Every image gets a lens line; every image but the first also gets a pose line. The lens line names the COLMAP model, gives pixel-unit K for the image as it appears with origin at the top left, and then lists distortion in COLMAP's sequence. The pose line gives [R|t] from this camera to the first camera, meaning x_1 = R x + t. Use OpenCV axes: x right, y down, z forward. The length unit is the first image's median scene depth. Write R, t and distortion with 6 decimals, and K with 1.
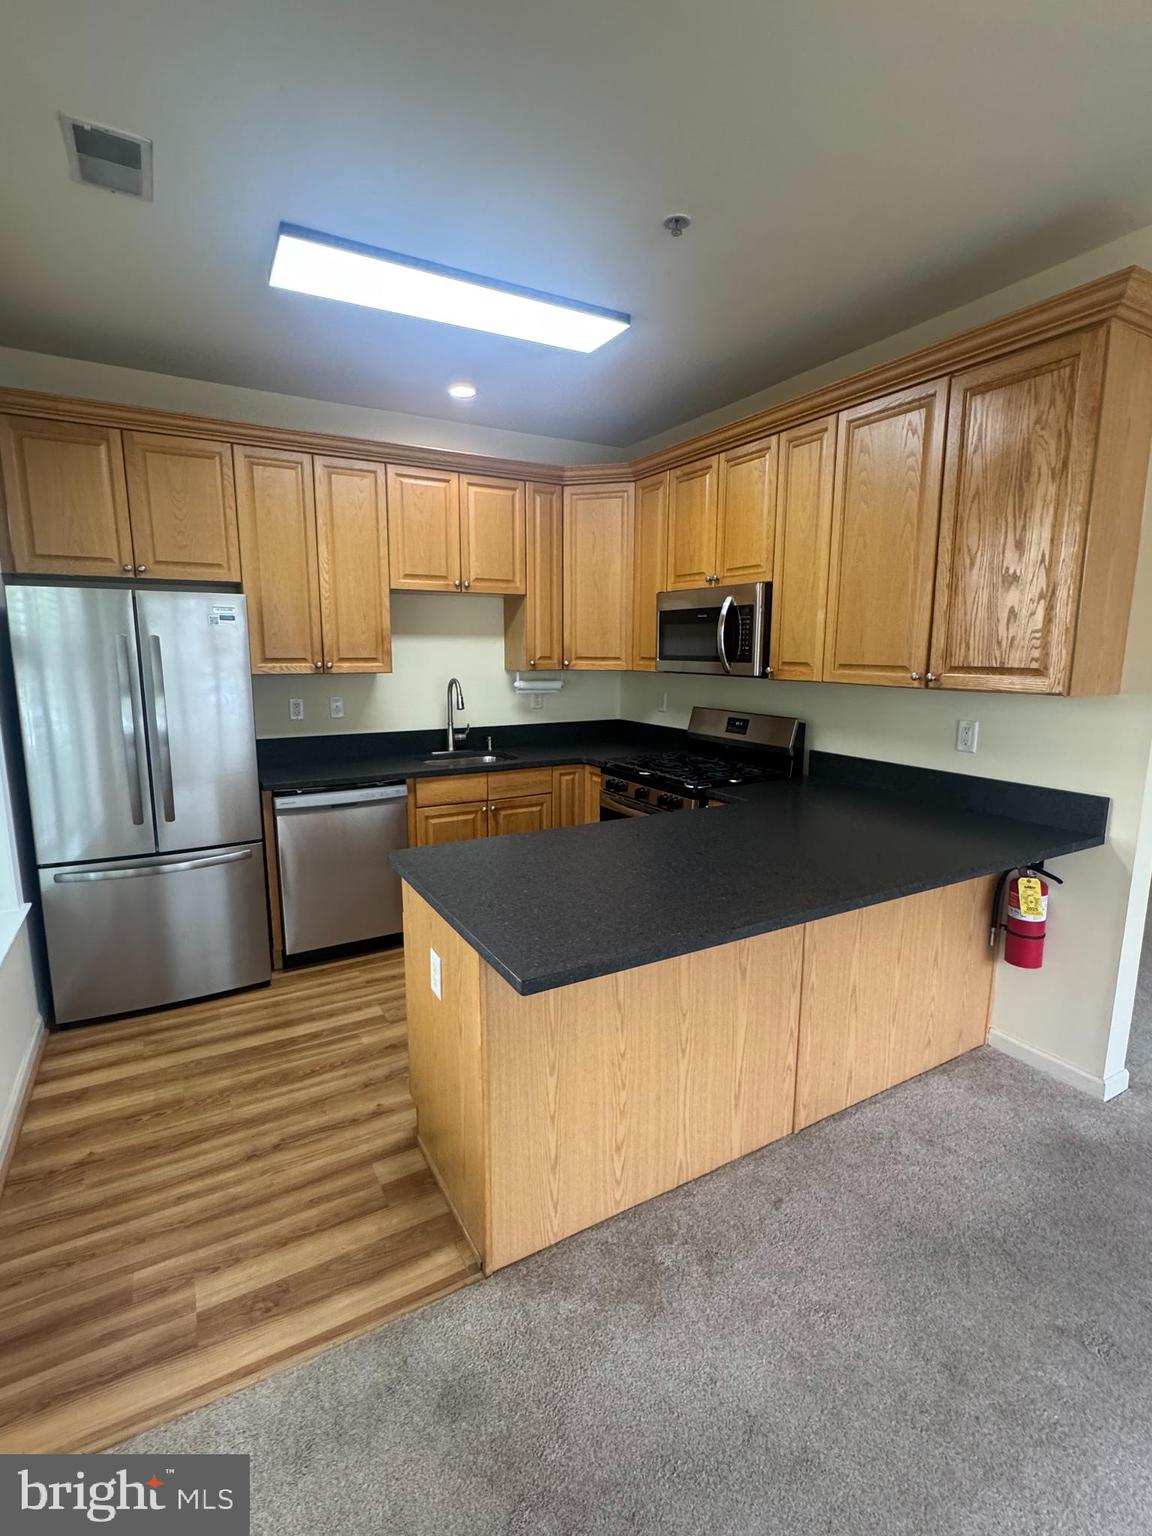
lens RADIAL K [[721.1, 0, 576.0], [0, 721.1, 768.0], [0, 0, 1]] dist [0.000495, 0.000031]
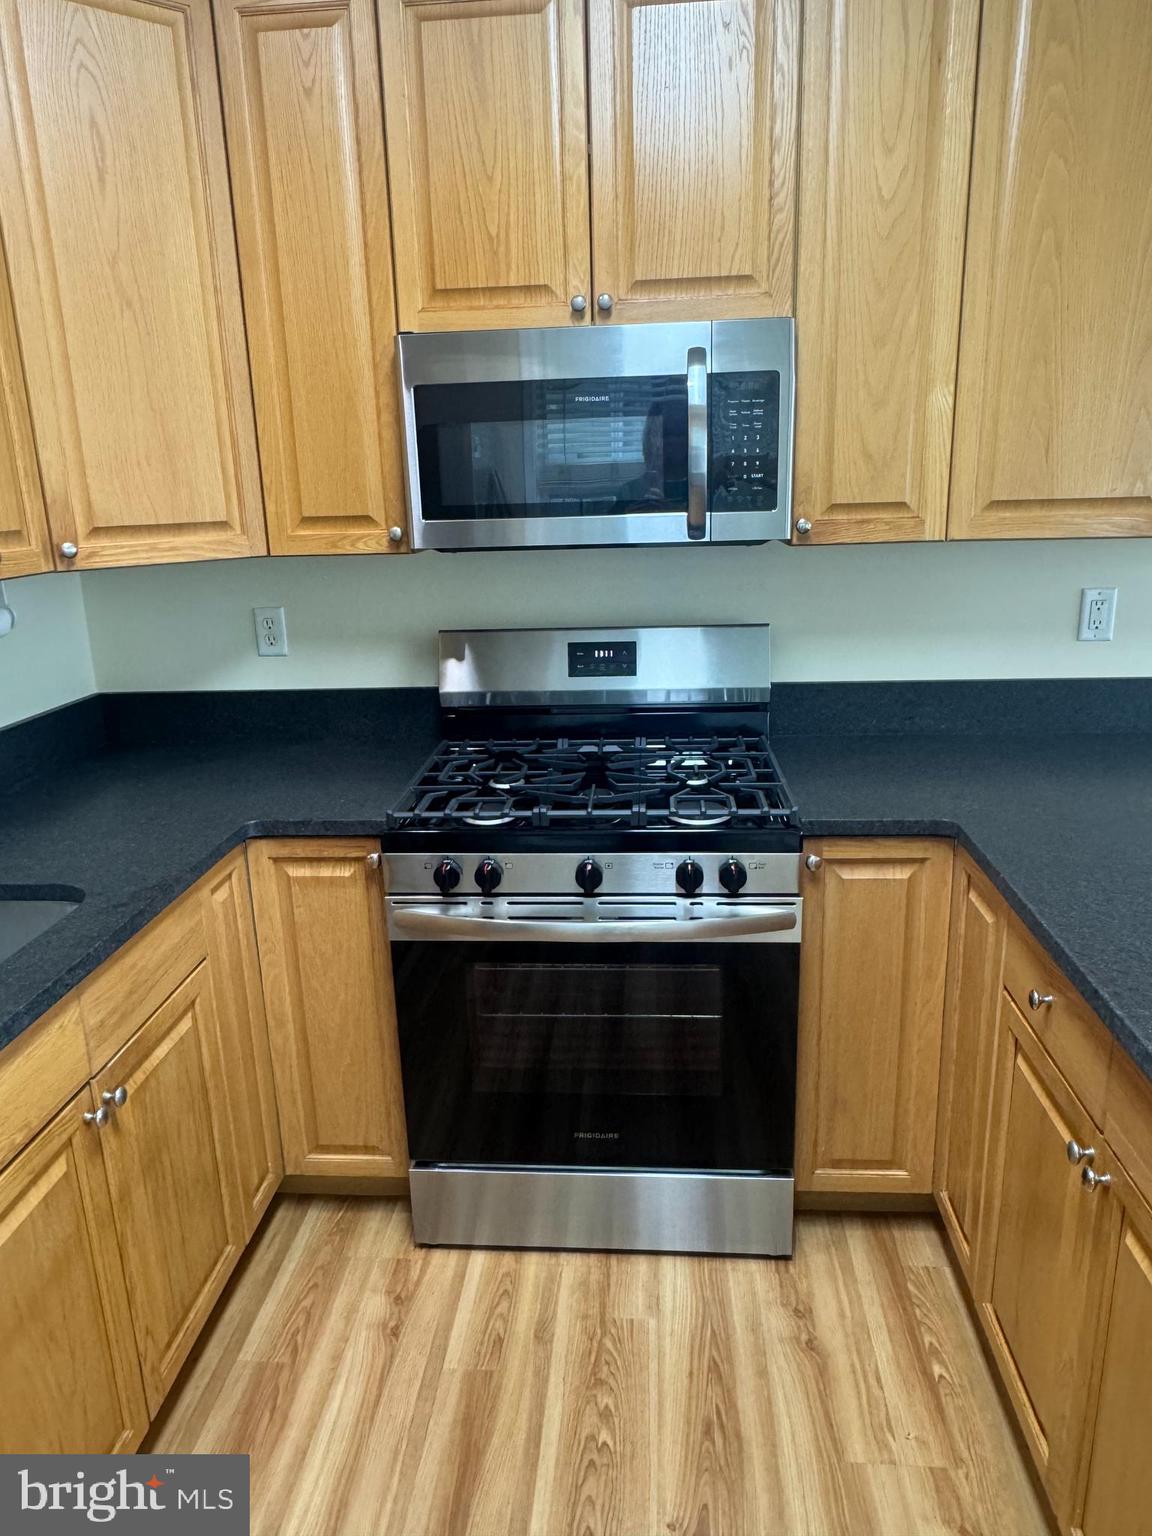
lens RADIAL K [[1007.9, 0, 576.0], [0, 1007.9, 768.0], [0, 0, 1]] dist [-0.004627, -0.000202]
pose [[0.561424, -0.241956, 0.791366, -0.294816], [0.169213, 0.969661, 0.176422, -0.104686], [-0.810043, 0.034862, 0.585333, 0.637659]]
